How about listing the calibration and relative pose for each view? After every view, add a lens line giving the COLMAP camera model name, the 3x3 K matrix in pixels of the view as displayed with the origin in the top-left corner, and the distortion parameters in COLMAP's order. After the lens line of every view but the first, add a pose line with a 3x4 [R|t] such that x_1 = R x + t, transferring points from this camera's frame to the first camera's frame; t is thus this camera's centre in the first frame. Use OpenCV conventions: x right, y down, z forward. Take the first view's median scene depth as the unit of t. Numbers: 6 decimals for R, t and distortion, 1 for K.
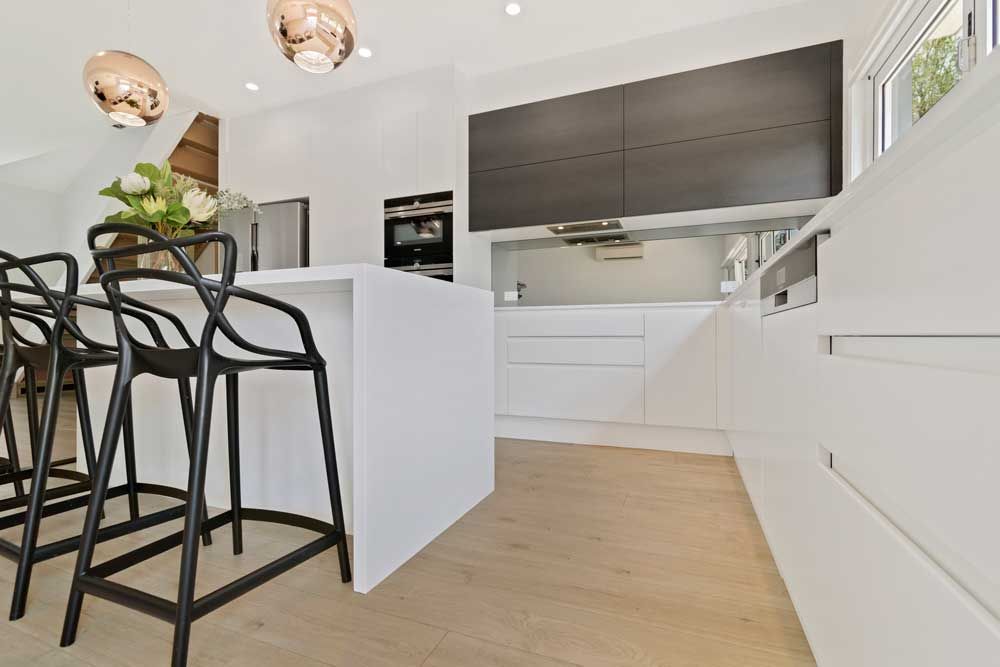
lens RADIAL K [[451.4, 0, 500.0], [0, 451.4, 333.5], [0, 0, 1]] dist [-0.001580, -0.000374]
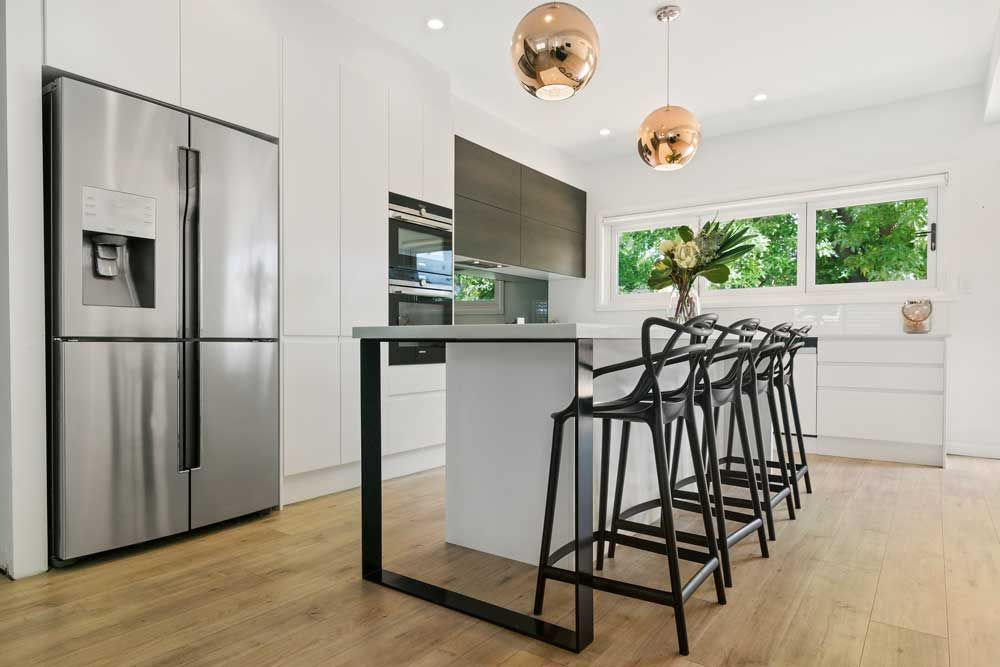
lens RADIAL K [[593.9, 0, 500.0], [0, 593.9, 333.5], [0, 0, 1]] dist [-0.001399, -0.000283]
pose [[0.235358, 0.012872, 0.971823, -1.273540], [-0.001010, 0.999915, -0.012999, -0.041646], [-0.971908, 0.002078, 0.235351, 0.607895]]
